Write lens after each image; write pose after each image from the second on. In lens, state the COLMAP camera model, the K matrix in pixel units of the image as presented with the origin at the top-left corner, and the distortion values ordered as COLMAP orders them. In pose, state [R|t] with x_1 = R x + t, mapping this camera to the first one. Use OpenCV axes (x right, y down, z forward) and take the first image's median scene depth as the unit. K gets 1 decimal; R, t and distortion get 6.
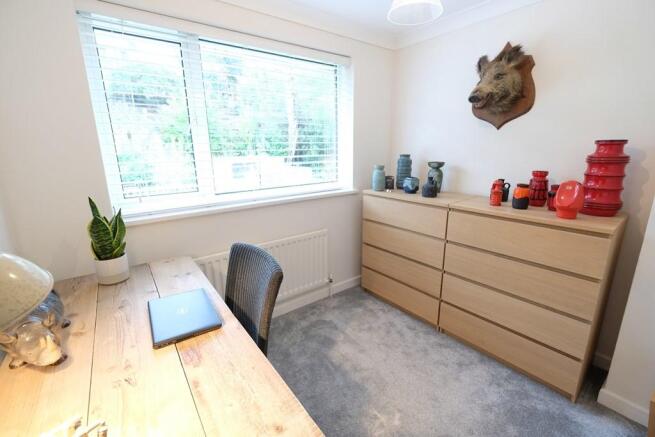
lens RADIAL K [[286.8, 0, 327.6], [0, 286.8, 215.4], [0, 0, 1]] dist [0.001197, 0.000391]
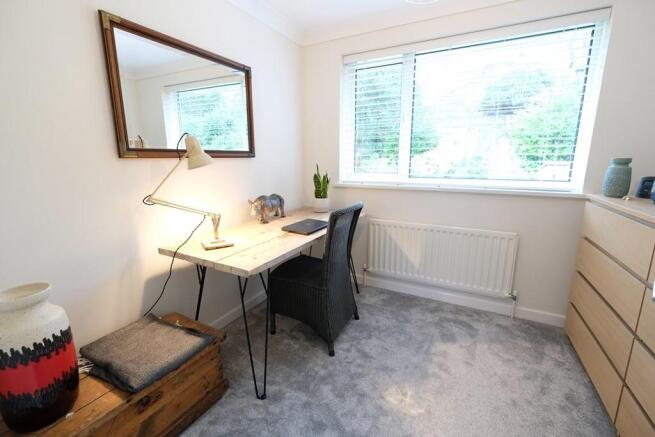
lens RADIAL K [[286.8, 0, 327.6], [0, 286.8, 215.4], [0, 0, 1]] dist [0.001197, 0.000391]
pose [[0.421050, 0.192318, -0.886415, 0.554931], [-0.215867, 0.970431, 0.108009, 0.028421], [0.880976, 0.145870, 0.450115, 0.143715]]
